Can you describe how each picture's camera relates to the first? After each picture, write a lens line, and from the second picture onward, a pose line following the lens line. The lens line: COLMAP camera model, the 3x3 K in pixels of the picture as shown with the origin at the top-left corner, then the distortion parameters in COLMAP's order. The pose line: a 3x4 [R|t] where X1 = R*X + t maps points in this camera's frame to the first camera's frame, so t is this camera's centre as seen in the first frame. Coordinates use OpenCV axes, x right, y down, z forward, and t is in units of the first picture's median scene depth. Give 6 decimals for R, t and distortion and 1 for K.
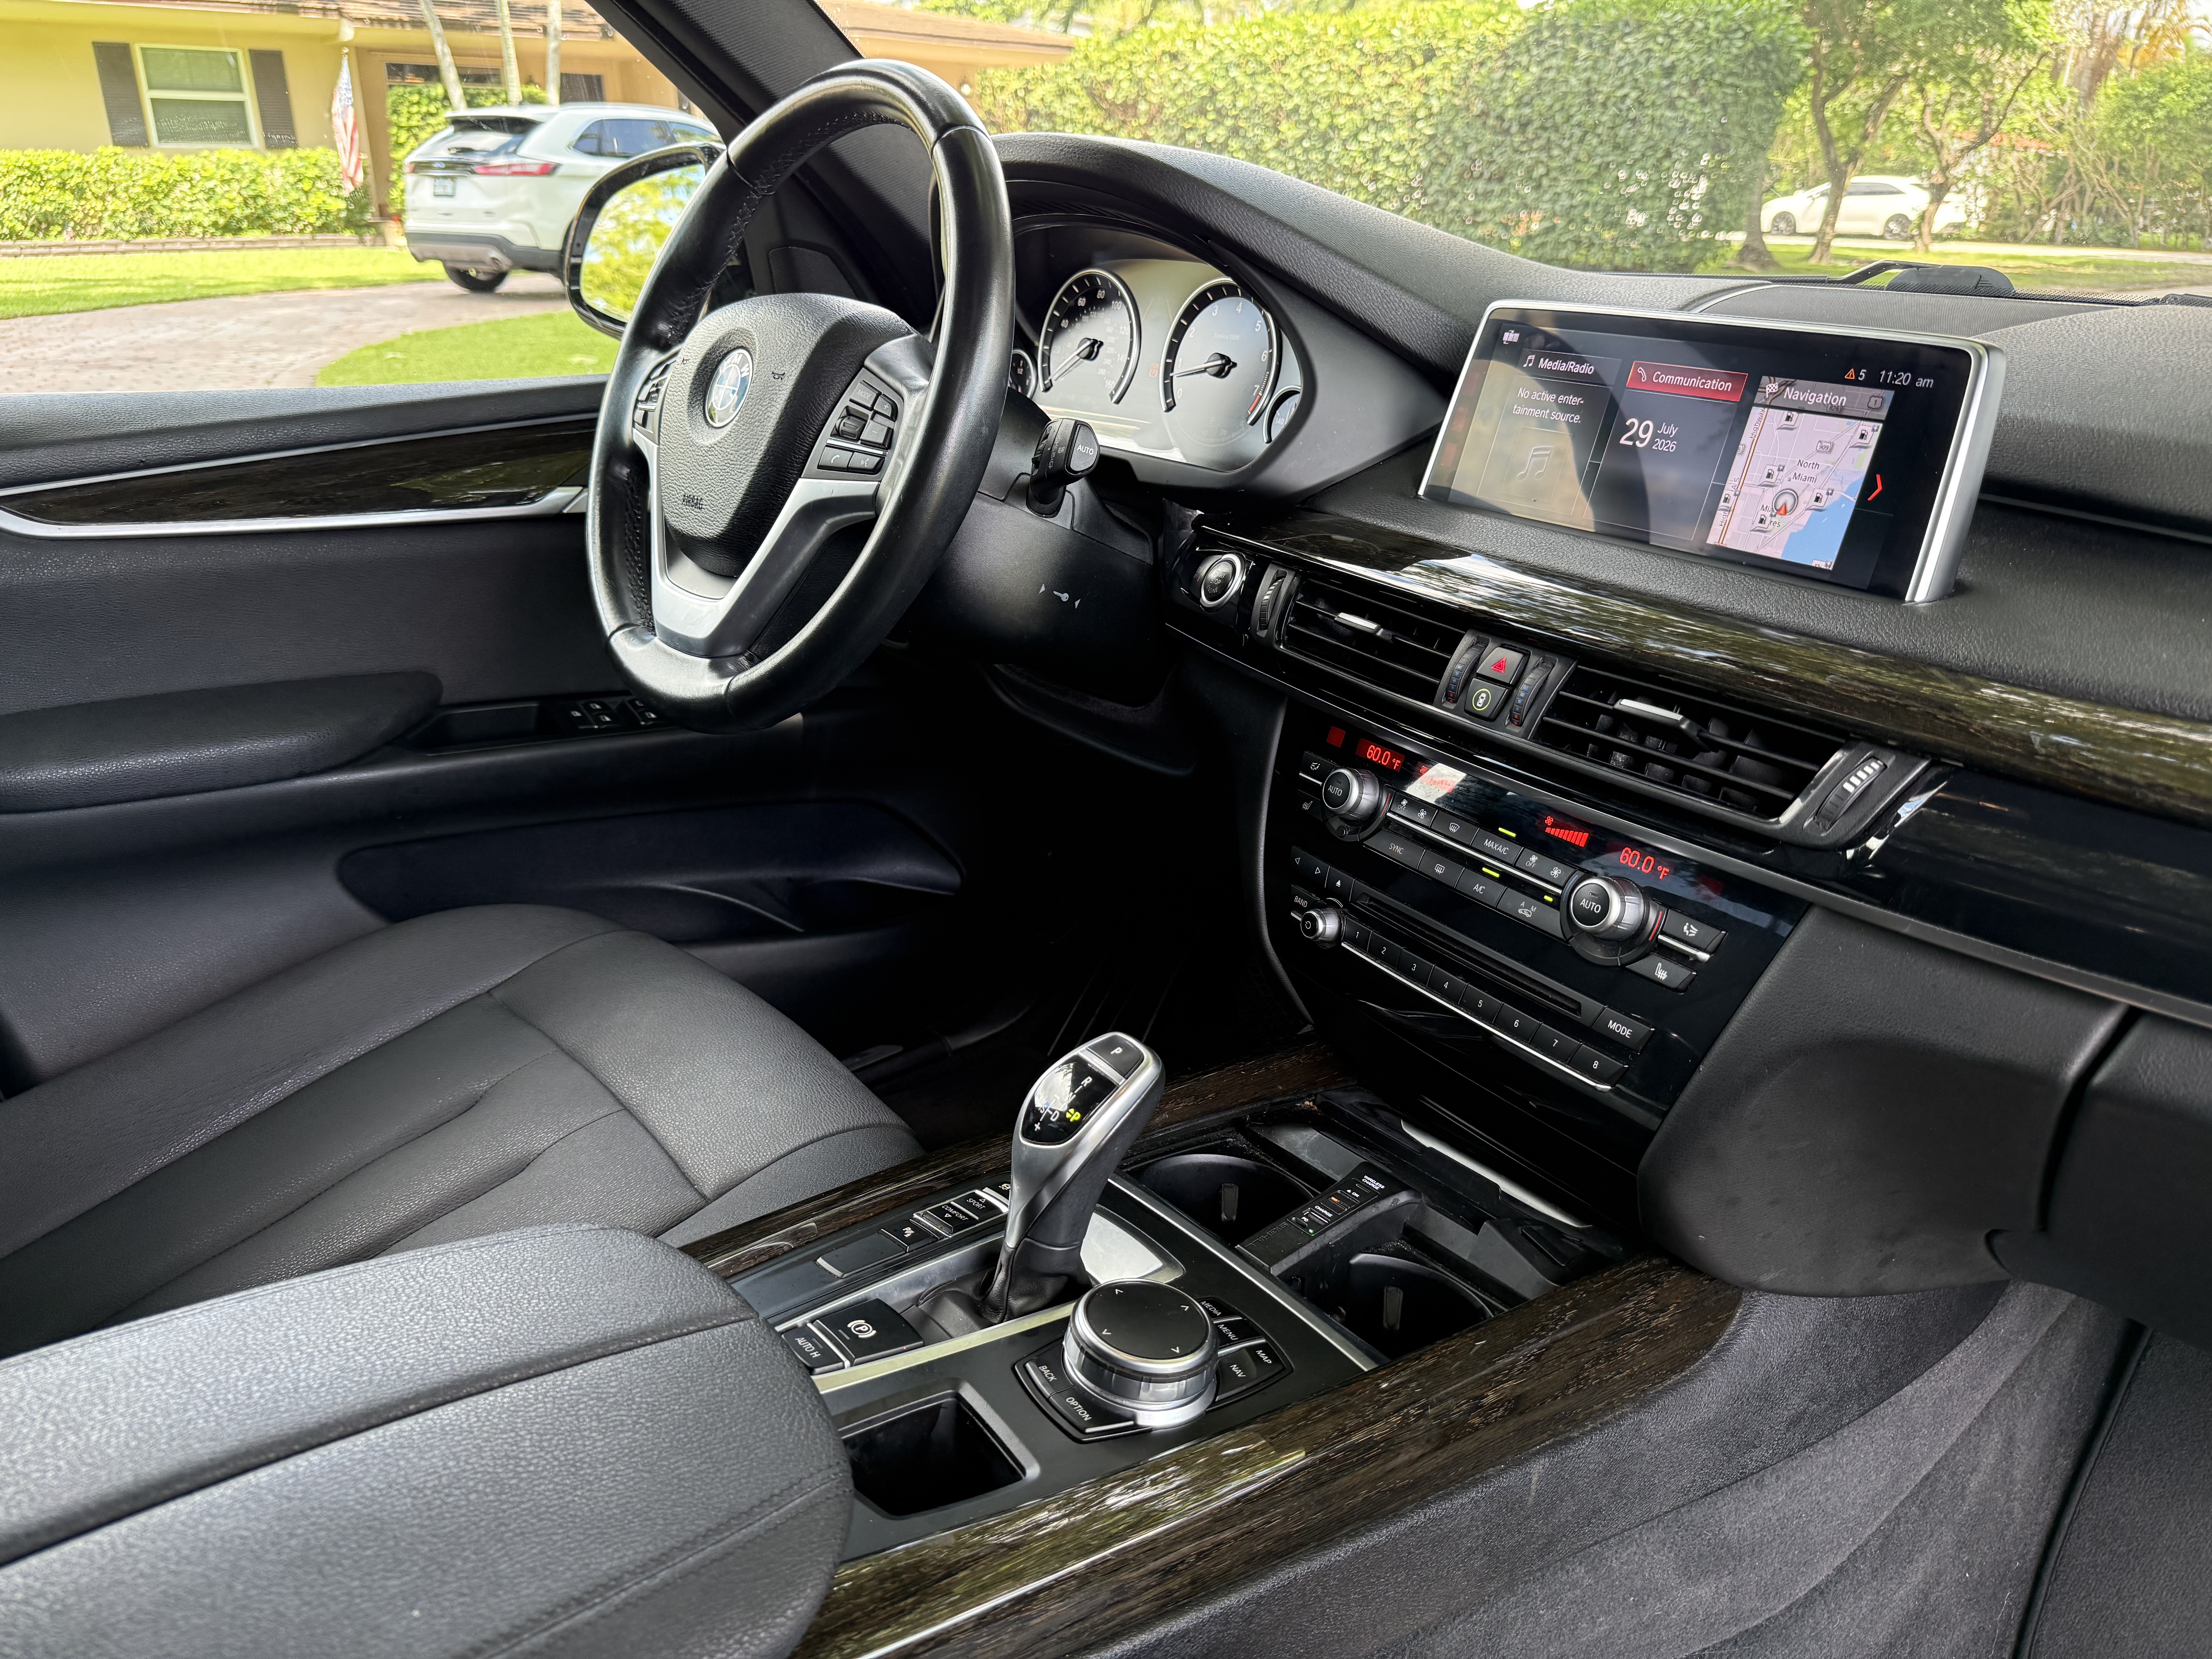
lens RADIAL K [[1572.0, 0, 1115.6], [0, 1572.0, 878.9], [0, 0, 1]] dist [-0.000383, -0.010921]
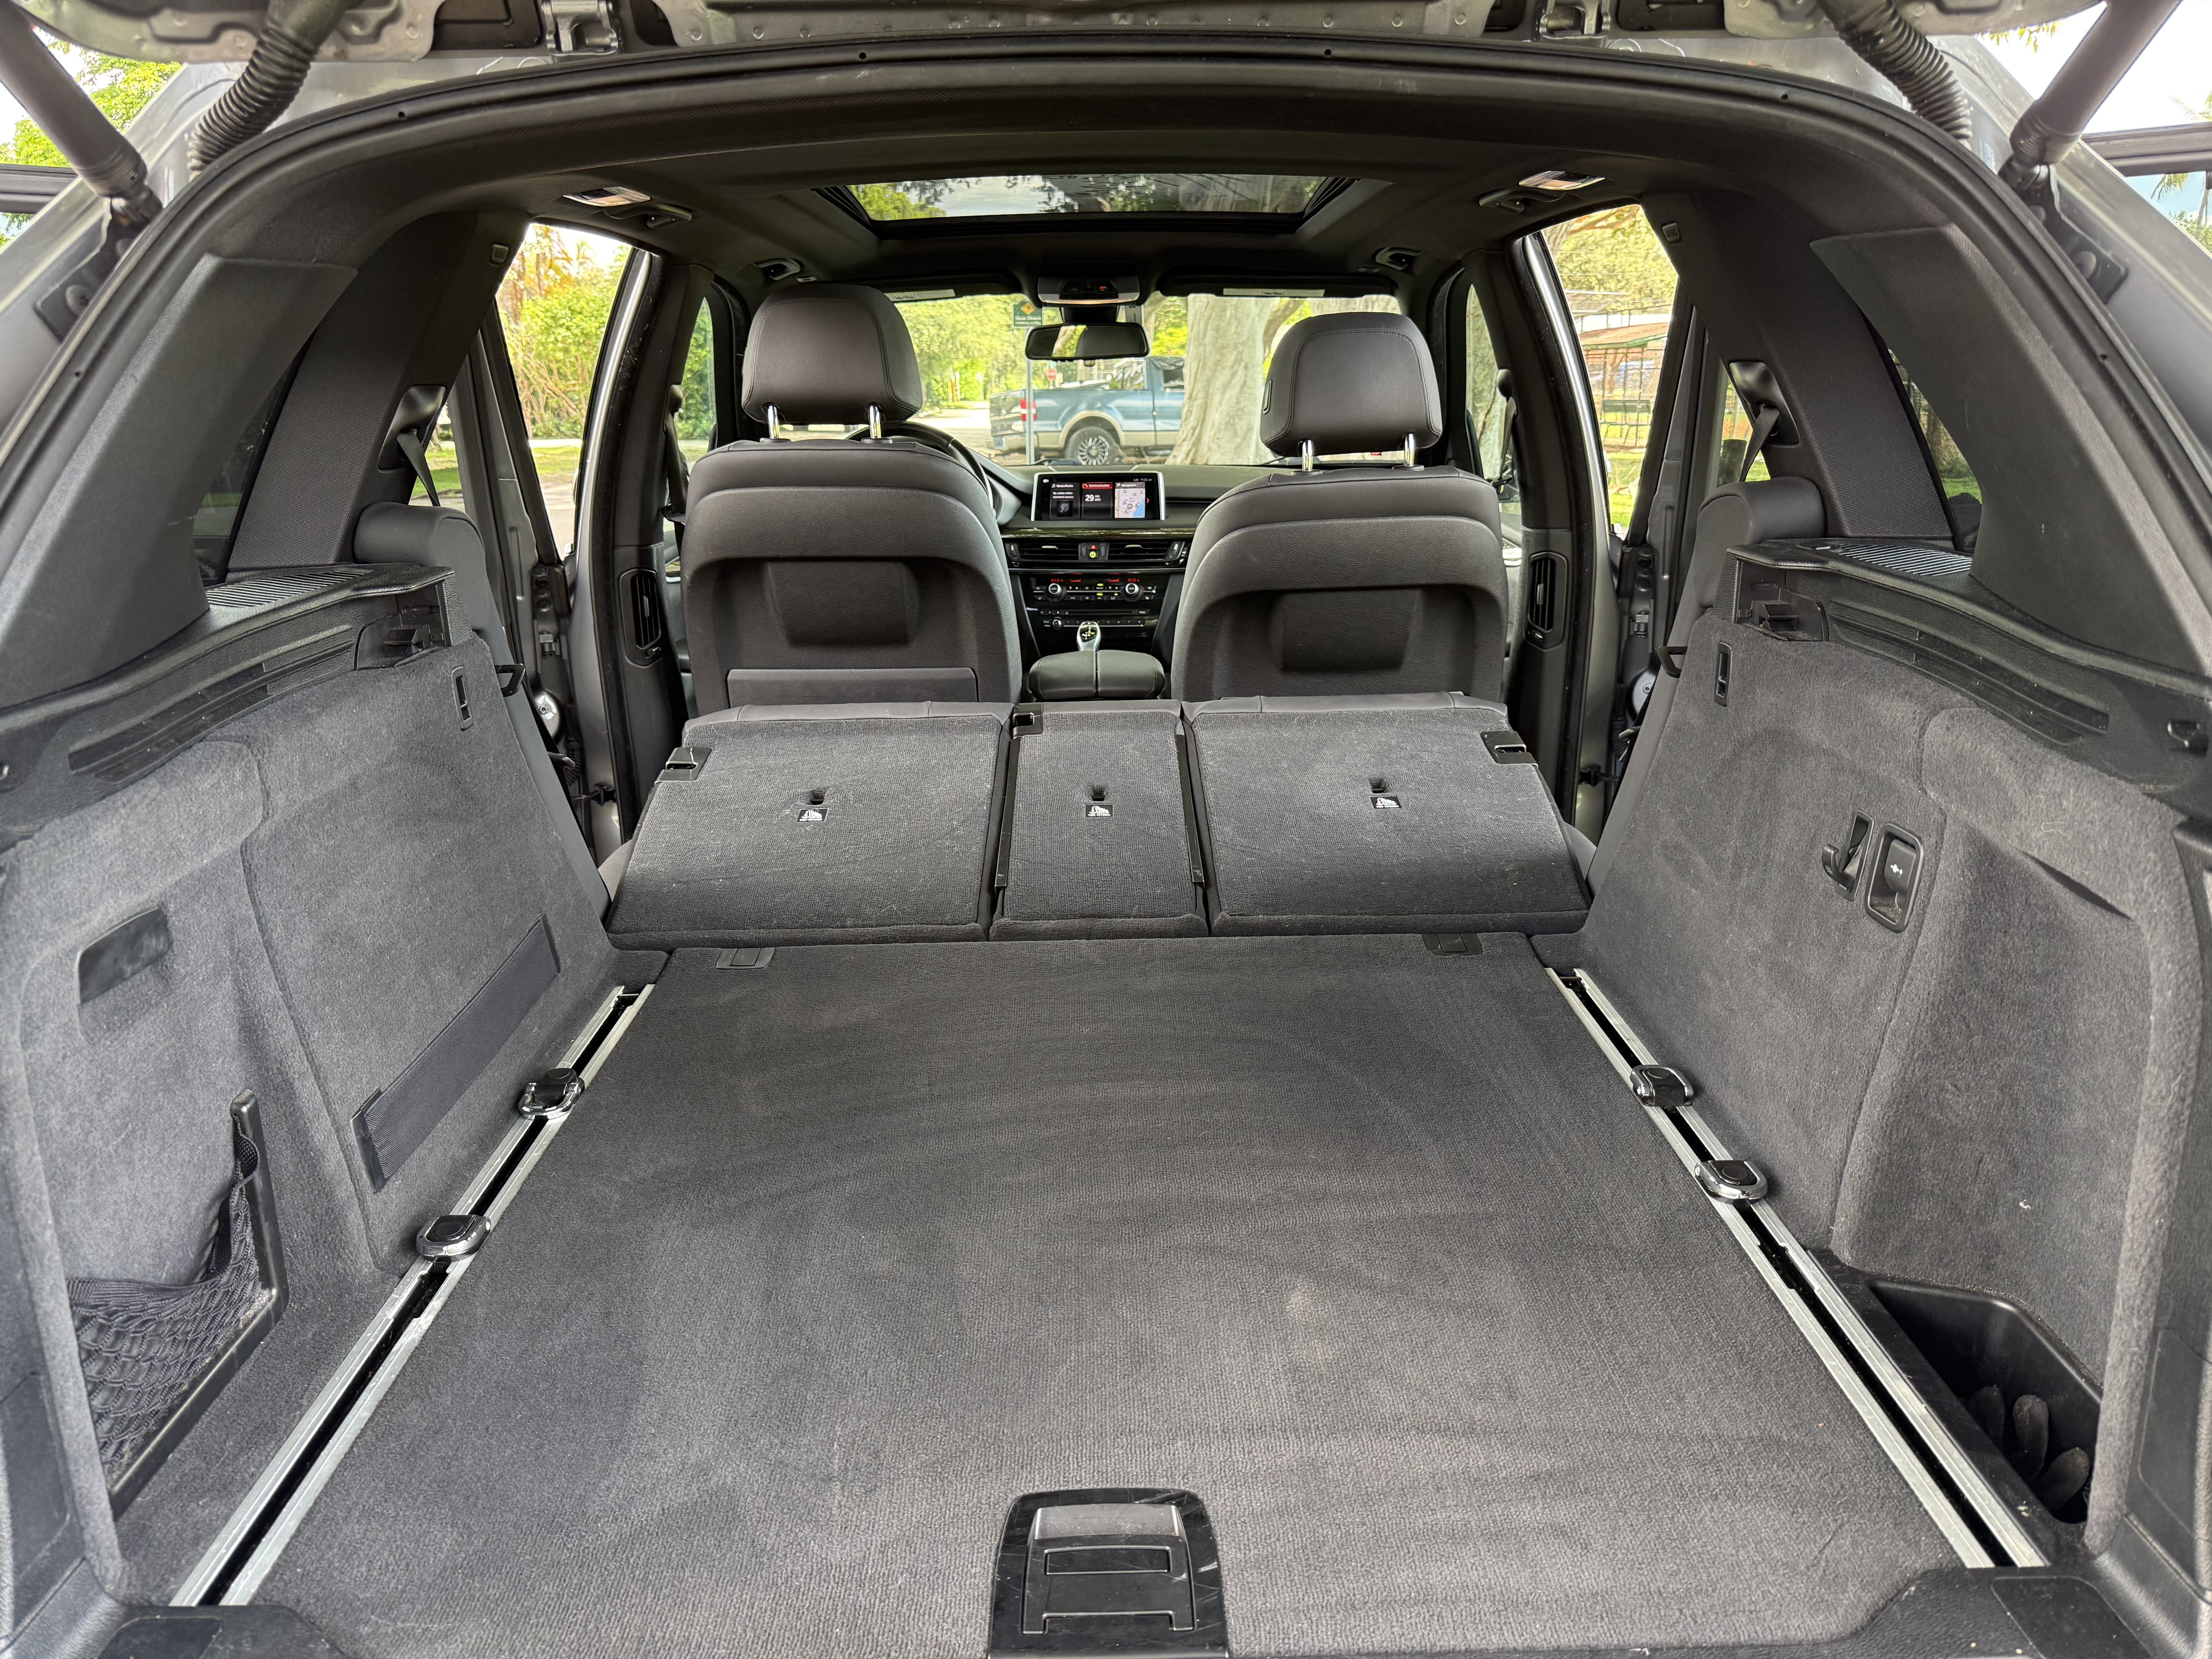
lens RADIAL K [[1572.0, 0, 1115.6], [0, 1572.0, 878.9], [0, 0, 1]] dist [-0.000383, -0.010921]
pose [[0.634022, -0.248663, 0.732245, -3.508872], [0.329412, 0.943530, 0.035188, 0.677166], [-0.699645, 0.218901, 0.680131, -2.080043]]
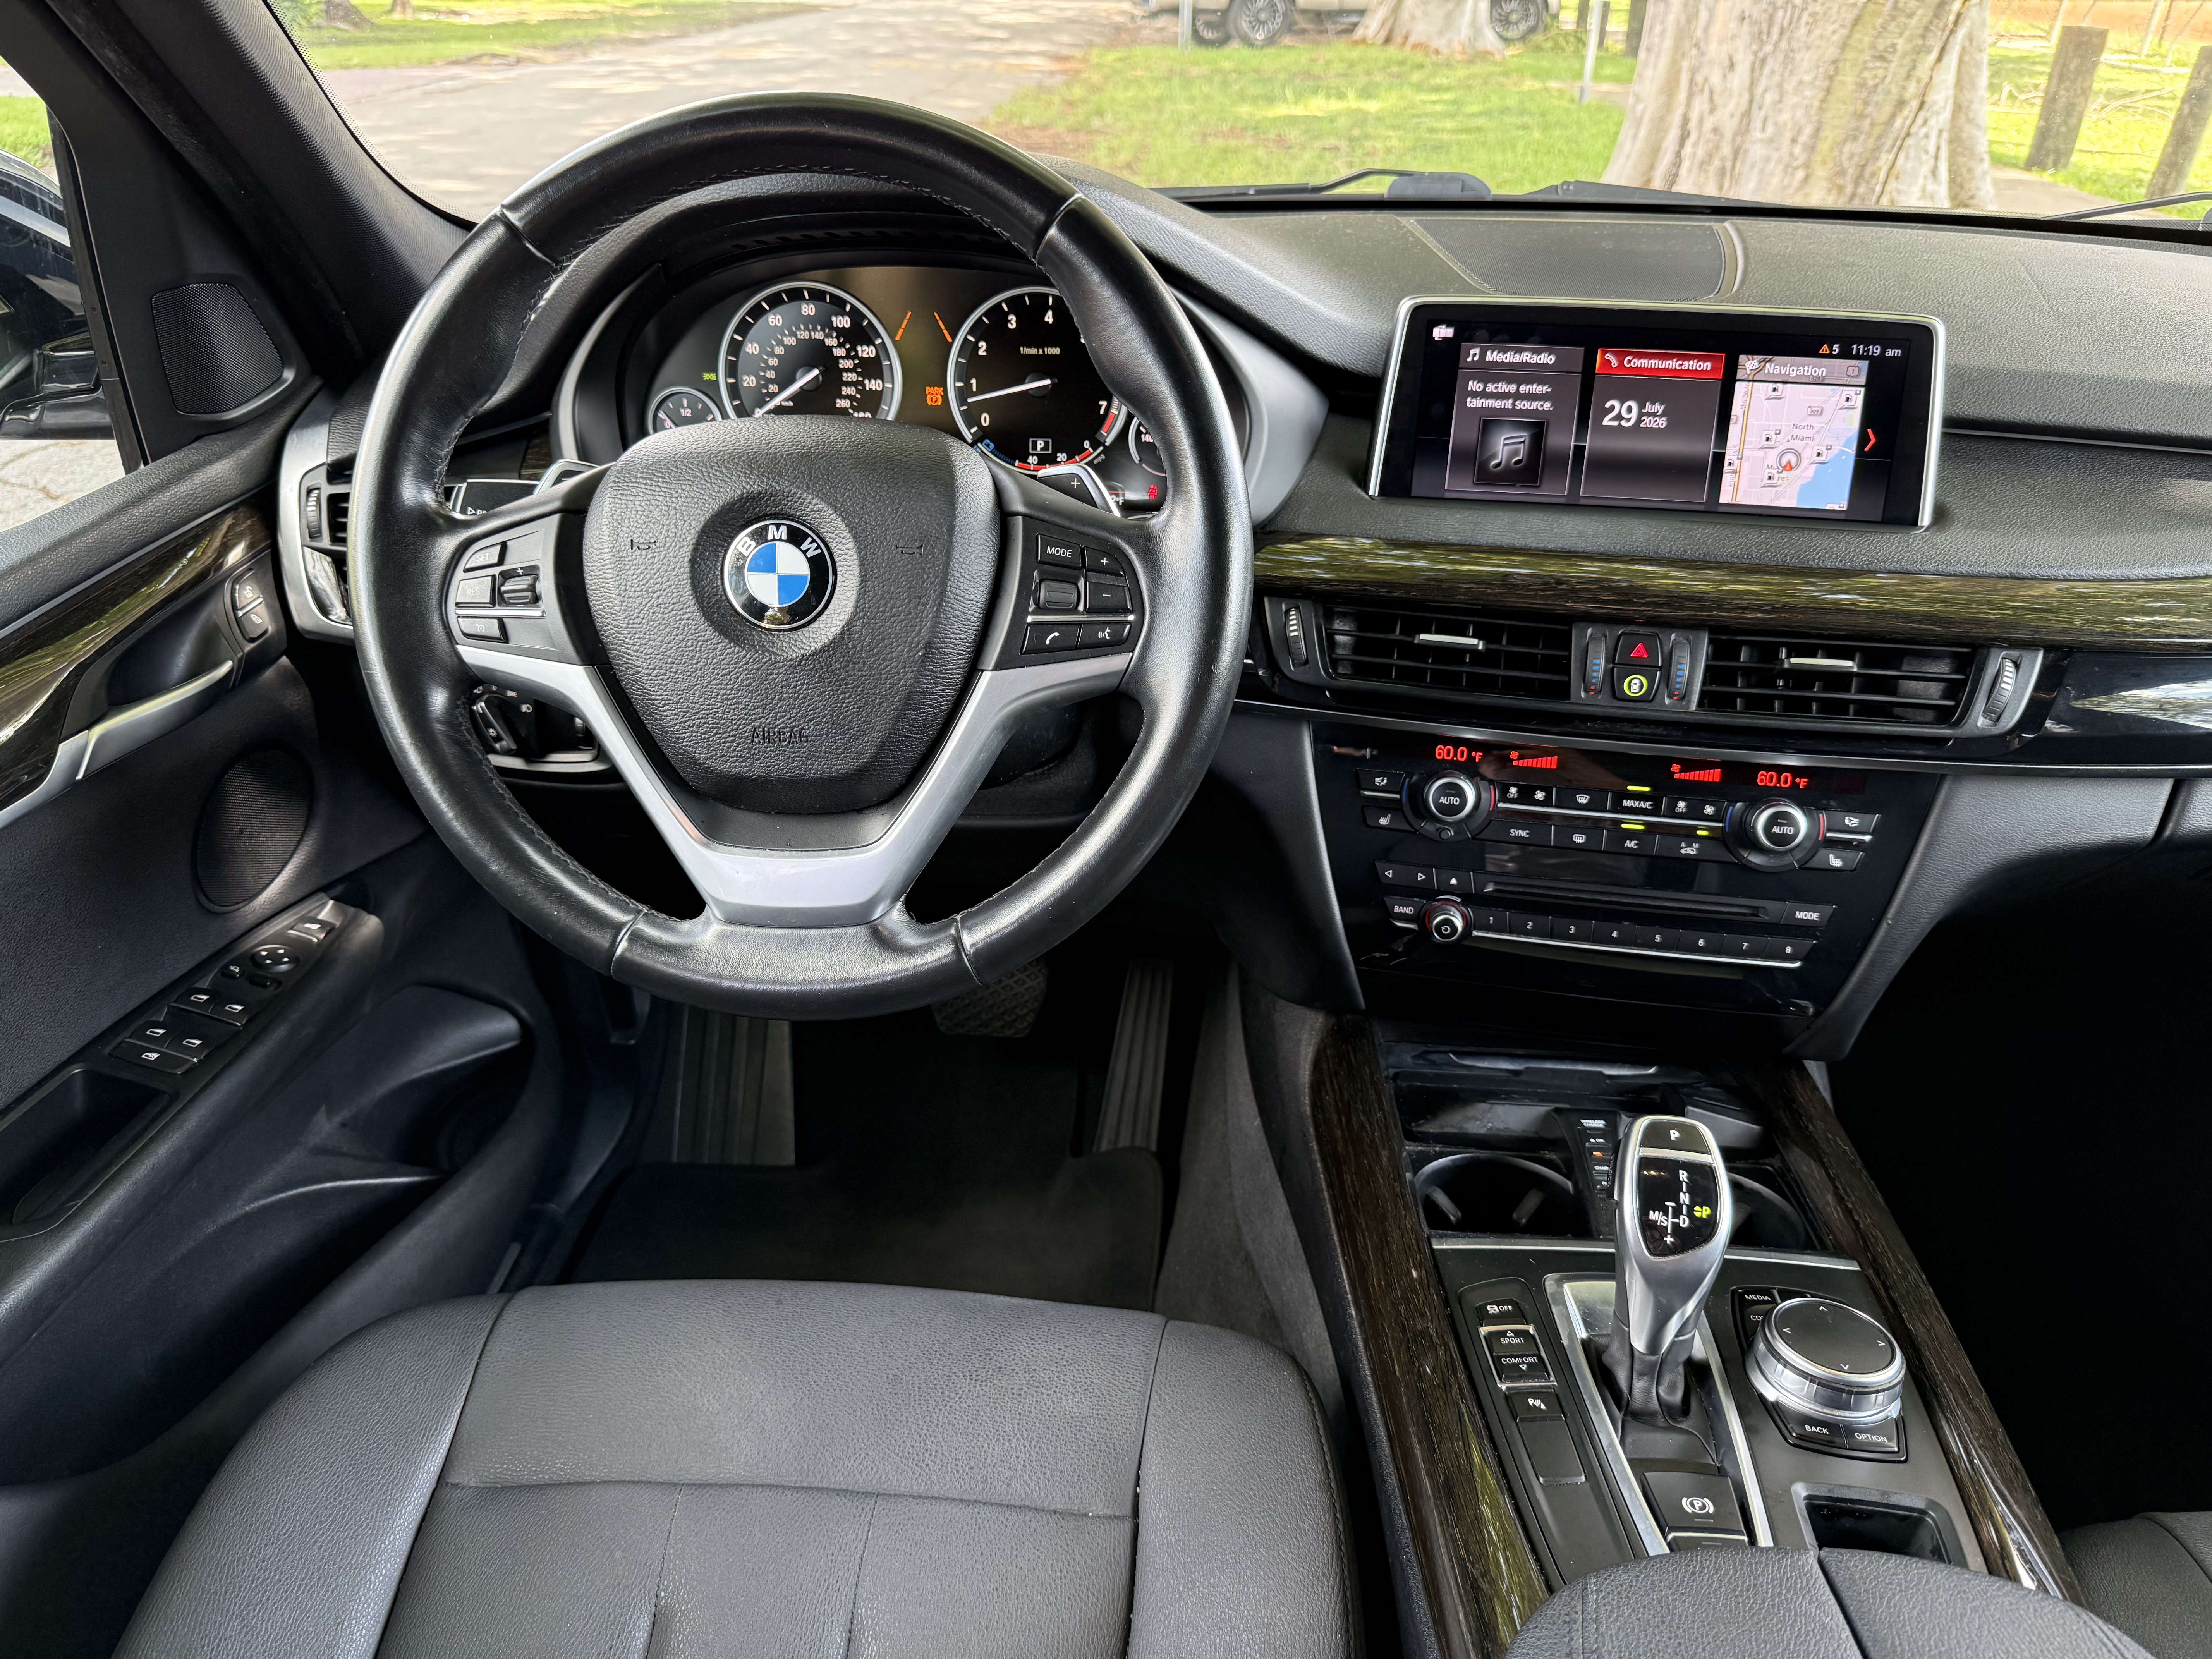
lens RADIAL K [[1572.0, 0, 1115.6], [0, 1572.0, 878.9], [0, 0, 1]] dist [-0.000383, -0.010921]
pose [[0.695581, -0.380137, 0.609641, -0.779353], [0.294331, 0.924854, 0.240862, -0.379511], [-0.655390, 0.011897, 0.755197, 0.425897]]
